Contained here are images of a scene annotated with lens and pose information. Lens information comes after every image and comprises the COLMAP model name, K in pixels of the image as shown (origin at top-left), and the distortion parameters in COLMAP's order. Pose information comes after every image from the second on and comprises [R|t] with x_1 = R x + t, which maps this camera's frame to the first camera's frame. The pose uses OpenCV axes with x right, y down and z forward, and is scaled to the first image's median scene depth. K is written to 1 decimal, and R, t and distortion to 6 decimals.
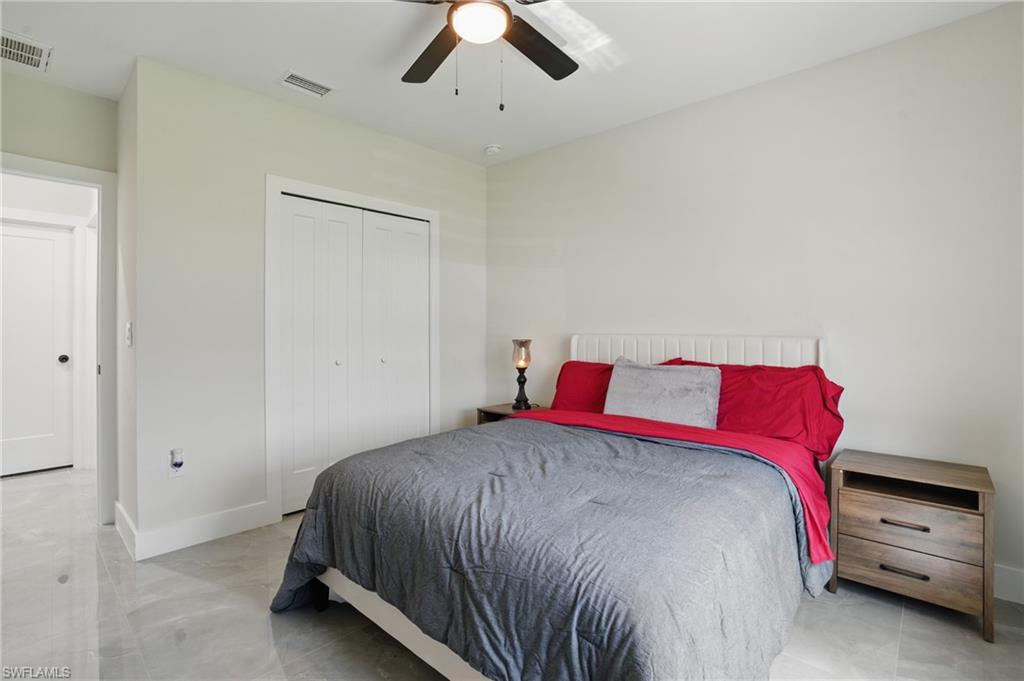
lens RADIAL K [[474.7, 0, 507.9], [0, 474.7, 333.3], [0, 0, 1]] dist [-0.072299, 0.027692]
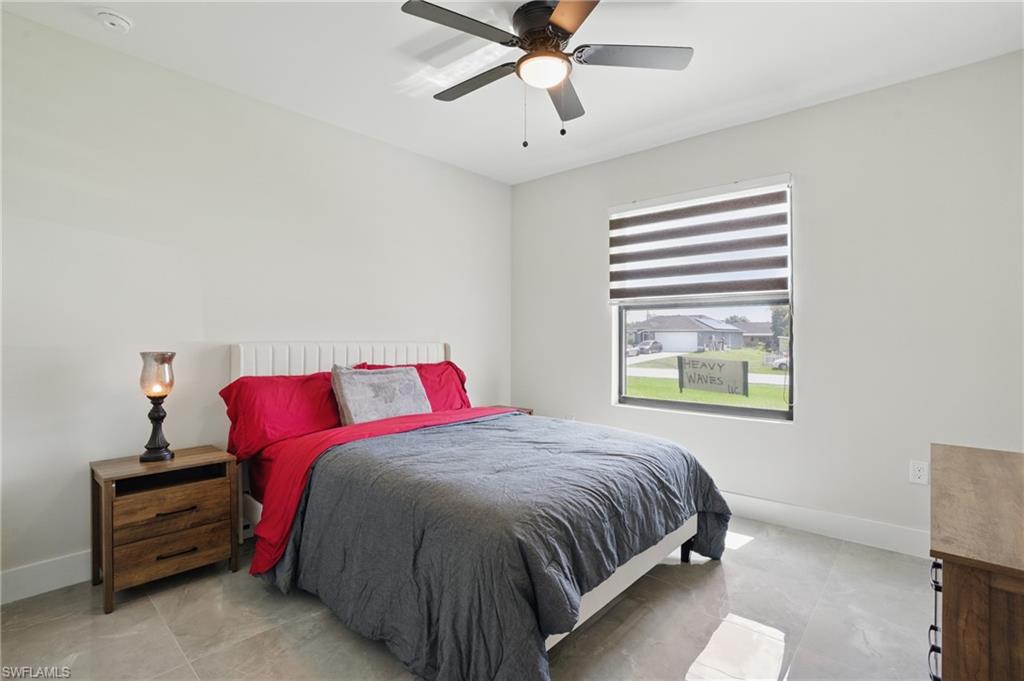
lens RADIAL K [[474.7, 0, 507.9], [0, 474.7, 333.3], [0, 0, 1]] dist [-0.072299, 0.027692]
pose [[-0.039056, 0.003501, 0.999231, -0.637844], [-0.003873, 0.999986, -0.003655, -0.011865], [-0.999230, -0.004013, -0.039042, 0.583986]]
